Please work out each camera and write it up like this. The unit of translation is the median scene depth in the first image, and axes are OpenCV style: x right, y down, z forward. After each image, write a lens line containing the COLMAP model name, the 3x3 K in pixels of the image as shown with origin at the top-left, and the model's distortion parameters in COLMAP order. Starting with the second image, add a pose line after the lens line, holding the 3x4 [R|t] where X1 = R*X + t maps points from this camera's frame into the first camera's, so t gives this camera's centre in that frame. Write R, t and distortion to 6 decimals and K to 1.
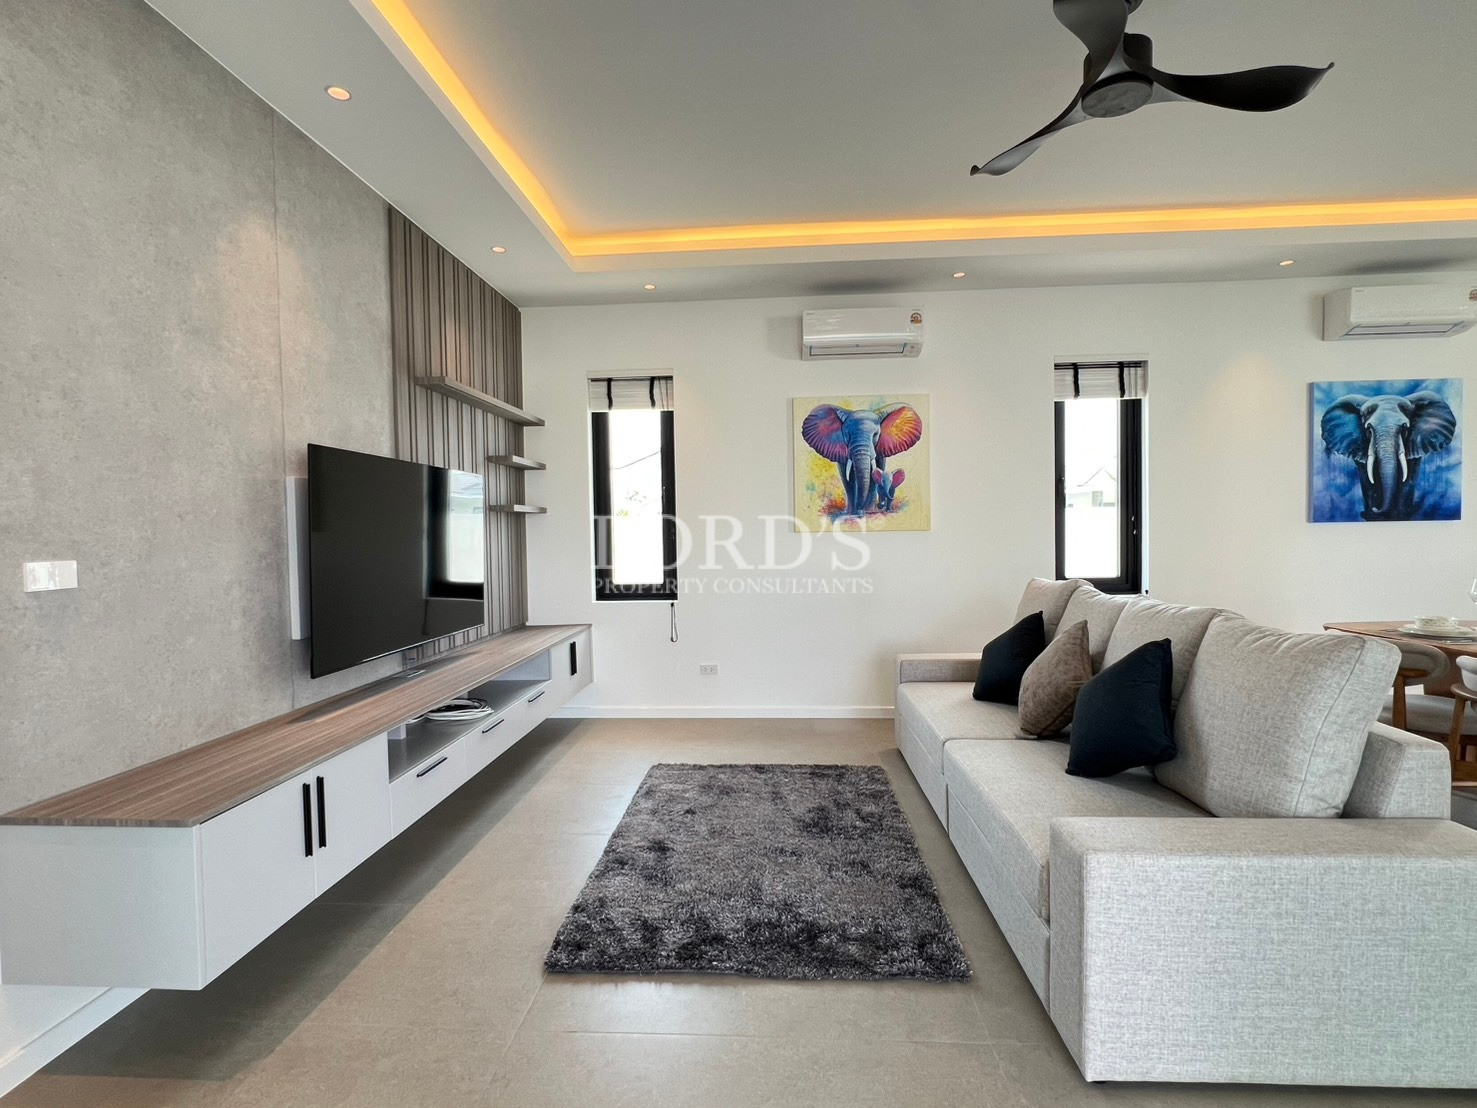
lens RADIAL K [[719.3, 0, 738.5], [0, 719.3, 554.0], [0, 0, 1]] dist [-0.002007, -0.000136]
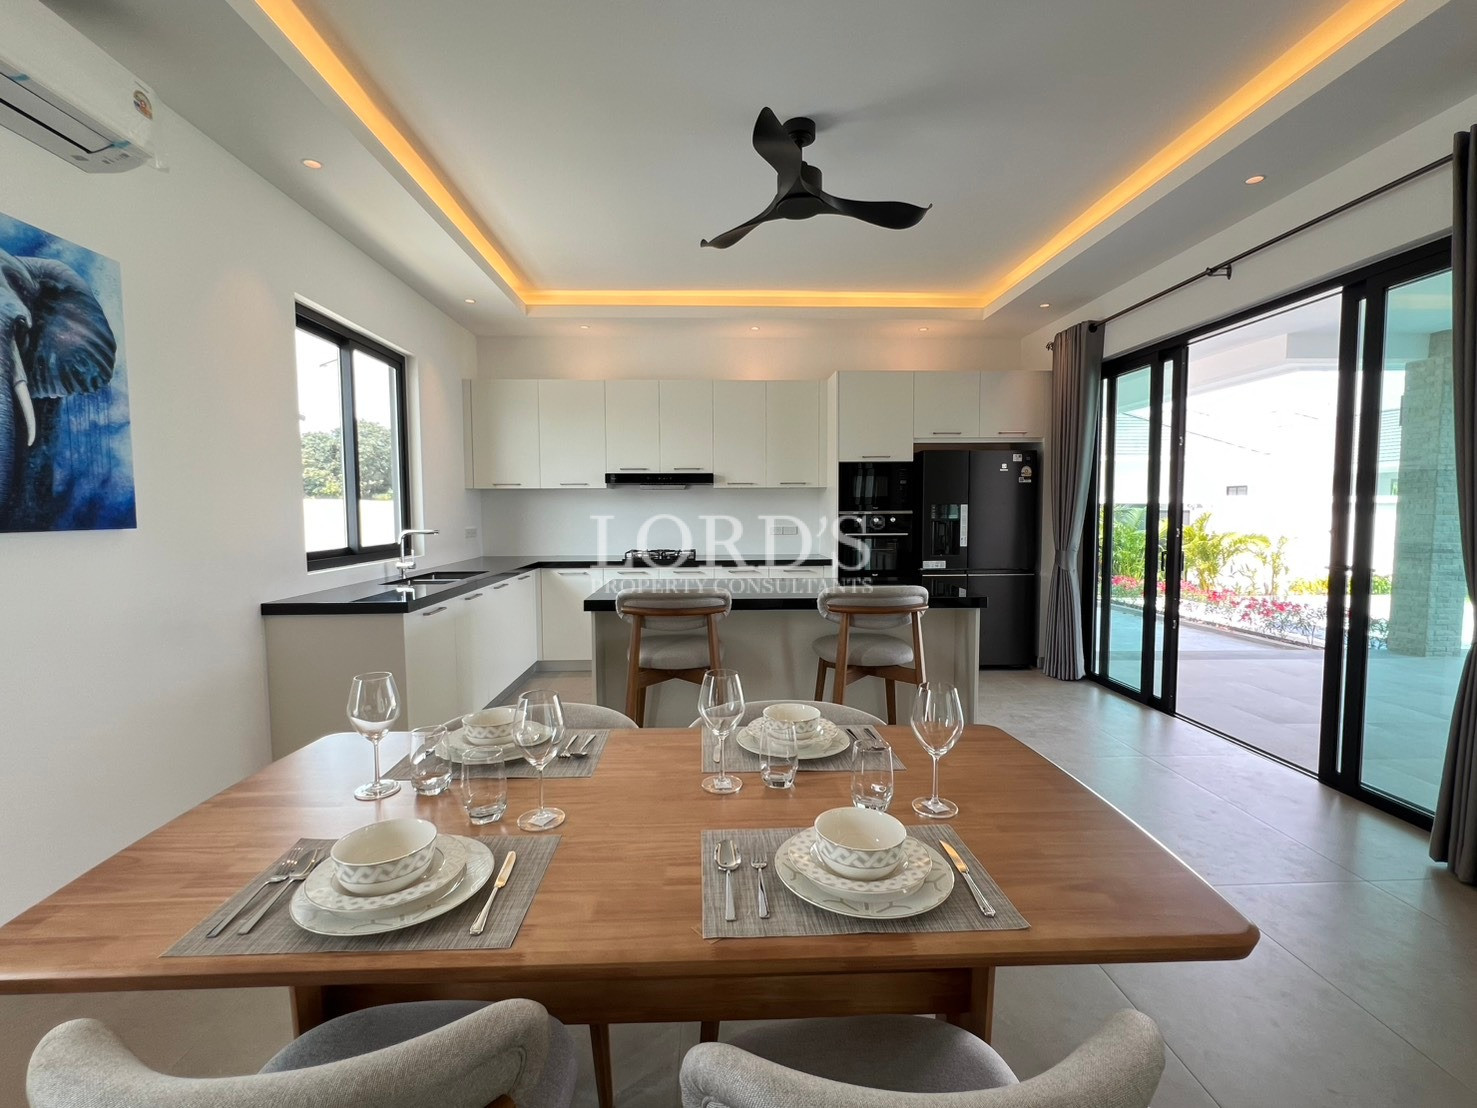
lens RADIAL K [[672.7, 0, 738.5], [0, 672.7, 554.0], [0, 0, 1]] dist [-0.000520, -0.000014]
pose [[-0.099656, -0.049627, 0.993784, 0.451987], [0.035309, 0.997950, 0.053376, -0.039030], [-0.994395, 0.040409, -0.097699, 0.595105]]
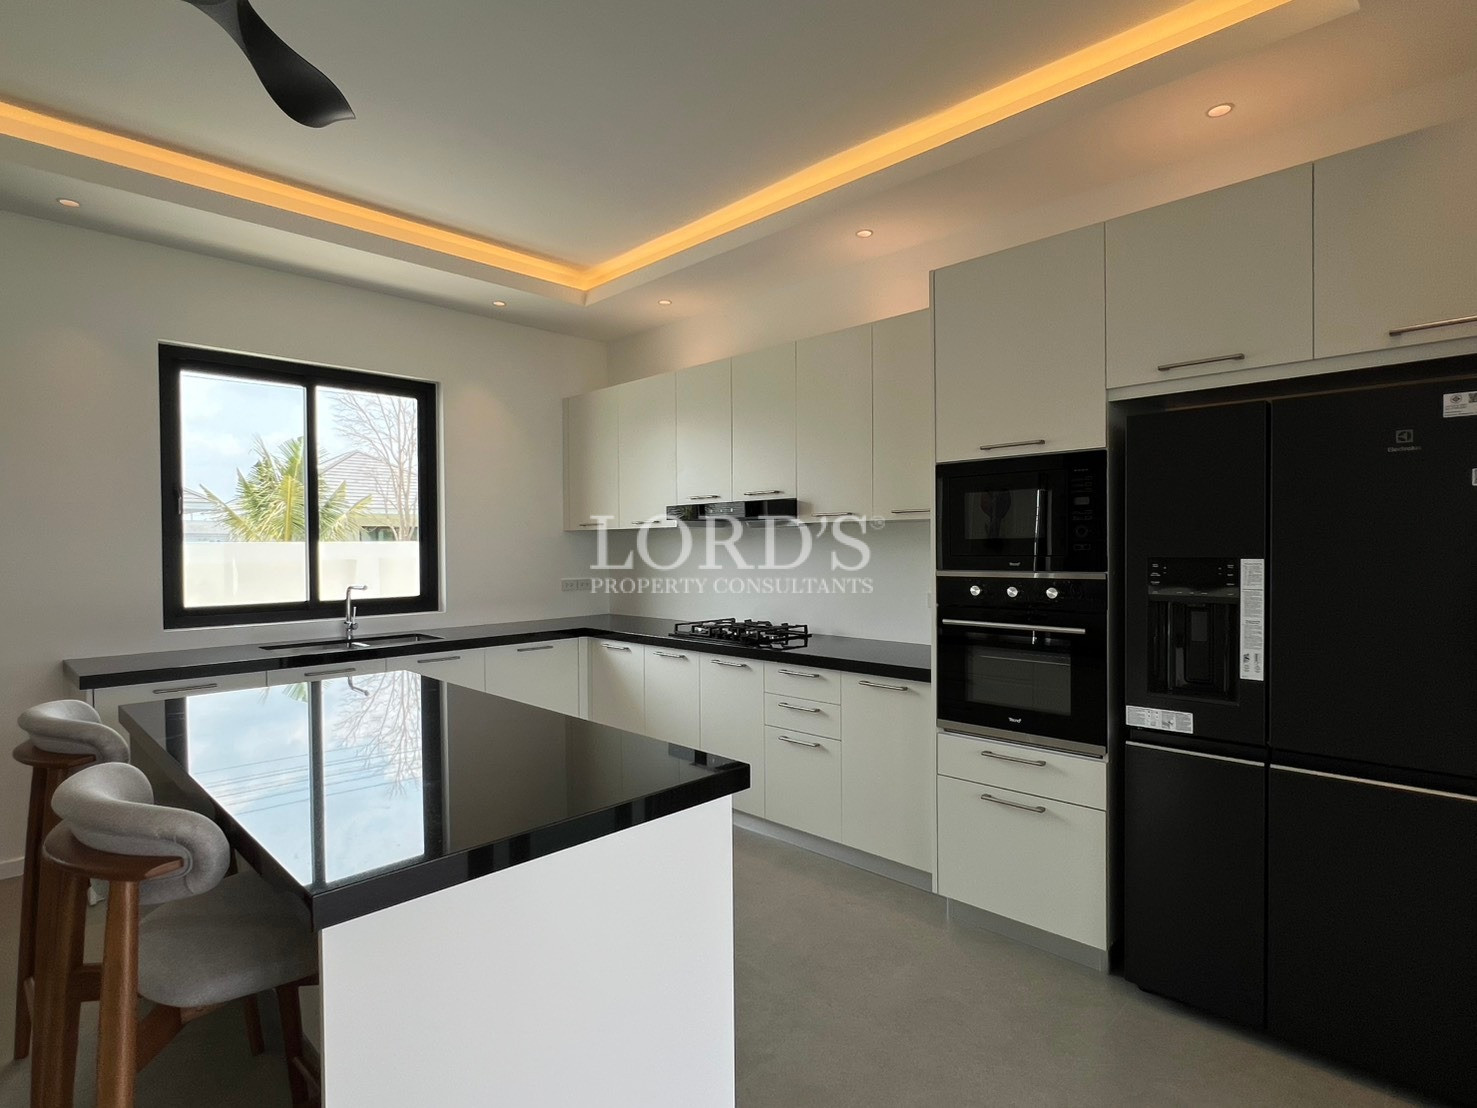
lens RADIAL K [[759.4, 0, 738.5], [0, 759.4, 554.0], [0, 0, 1]] dist [-0.002336, -0.000179]
pose [[0.647576, 0.001953, 0.761998, 1.037946], [0.018843, 0.999650, -0.018576, -0.049013], [-0.761768, 0.026387, 0.647312, 0.021463]]
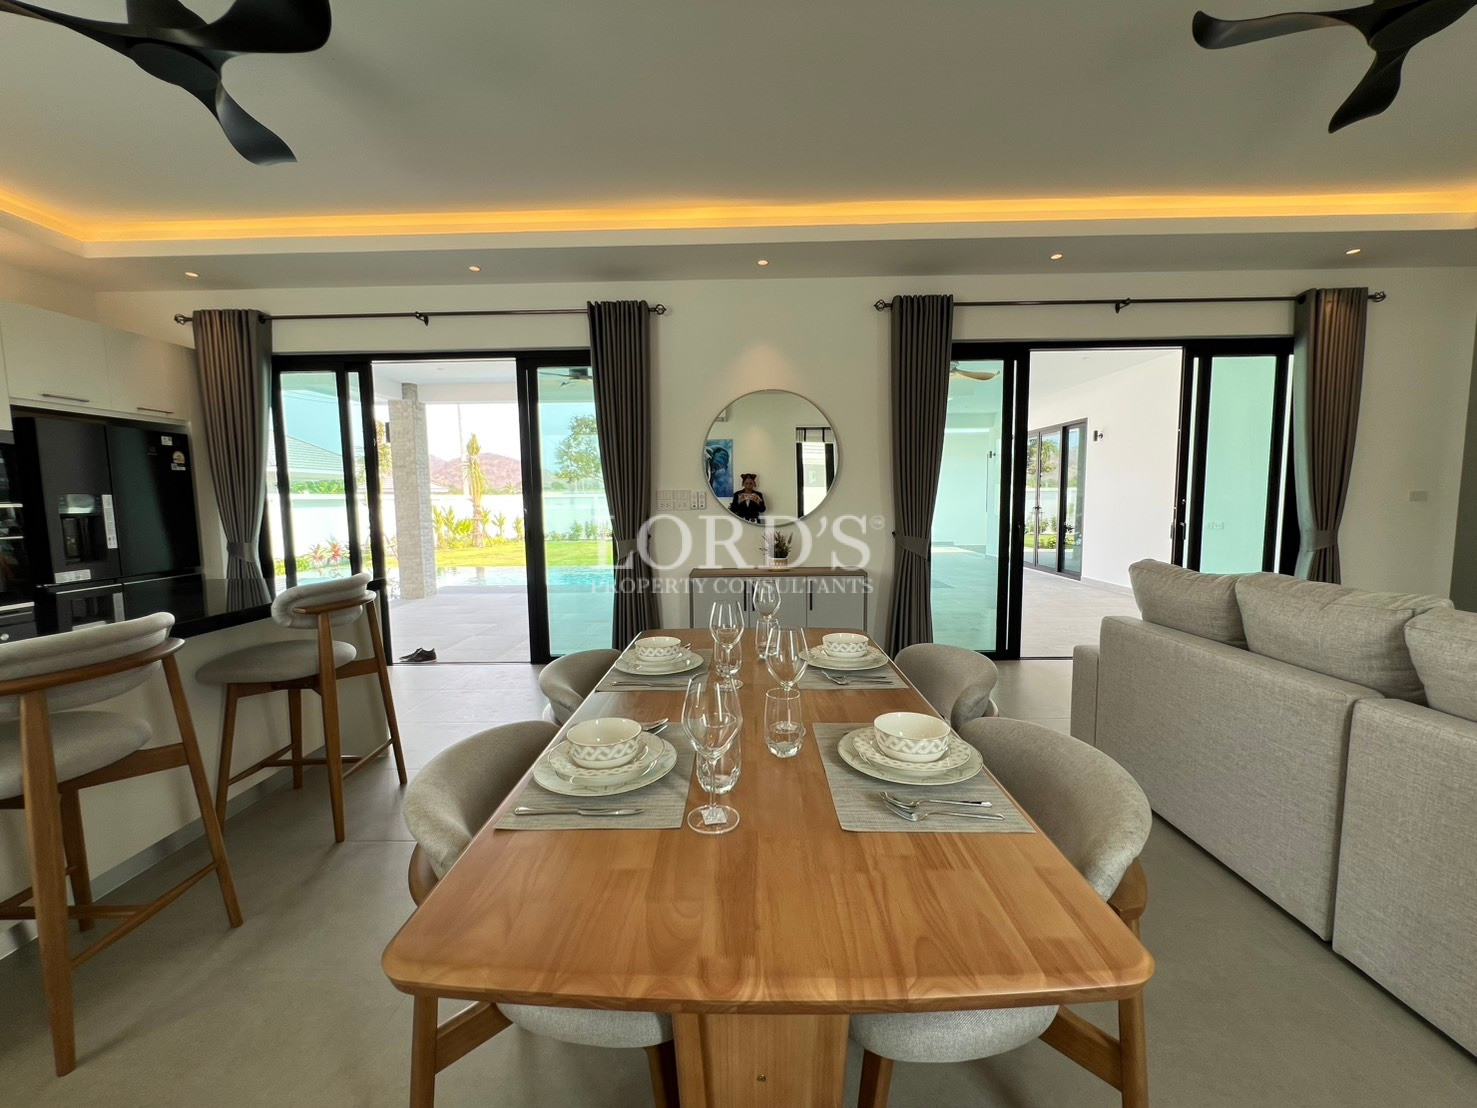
lens RADIAL K [[593.3, 0, 738.5], [0, 593.3, 554.0], [0, 0, 1]] dist [-0.001812, -0.000134]
pose [[-0.998670, 0.035417, -0.037465, 0.759228], [0.030485, 0.991703, 0.124880, -0.043084], [0.041577, 0.123572, -0.991464, 0.932183]]
